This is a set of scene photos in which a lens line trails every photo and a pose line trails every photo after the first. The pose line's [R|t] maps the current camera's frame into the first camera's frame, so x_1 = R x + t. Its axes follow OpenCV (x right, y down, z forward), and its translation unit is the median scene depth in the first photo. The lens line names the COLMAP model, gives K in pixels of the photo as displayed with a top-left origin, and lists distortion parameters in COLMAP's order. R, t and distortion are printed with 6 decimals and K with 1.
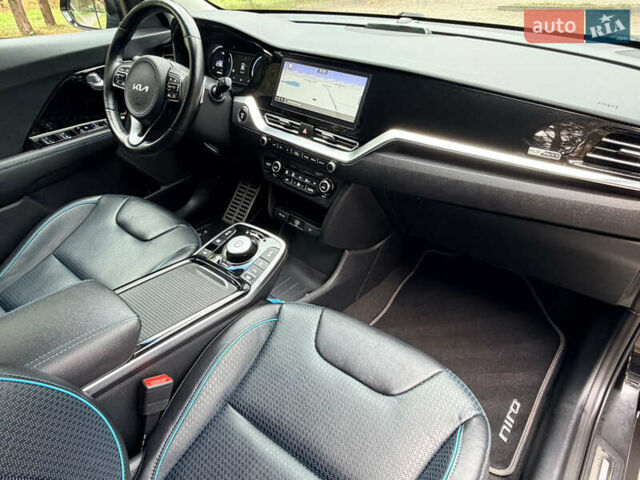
lens RADIAL K [[428.9, 0, 309.7], [0, 428.9, 242.0], [0, 0, 1]] dist [0.009744, -0.004213]
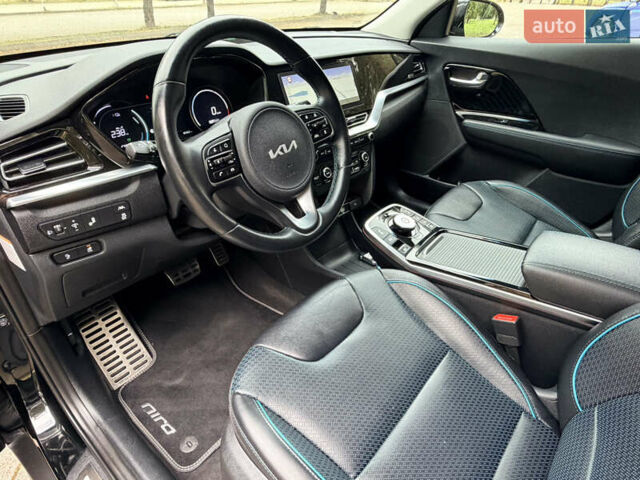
lens RADIAL K [[372.5, 0, 318.1], [0, 372.5, 238.2], [0, 0, 1]] dist [0.014025, -0.001909]
pose [[0.007488, -0.529502, 0.848276, -0.943960], [0.562979, 0.703318, 0.434048, -0.477895], [-0.826437, 0.474311, 0.303365, 0.840358]]
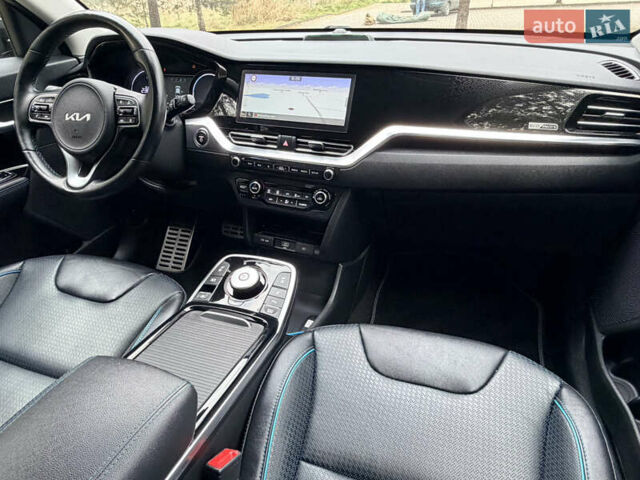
lens RADIAL K [[428.9, 0, 314.5], [0, 428.9, 242.1], [0, 0, 1]] dist [0.009744, -0.004213]
pose [[0.939670, -0.183654, 0.288604, -0.247435], [0.206013, 0.977330, -0.048836, 0.007142], [-0.273092, 0.105346, 0.956202, 0.115659]]
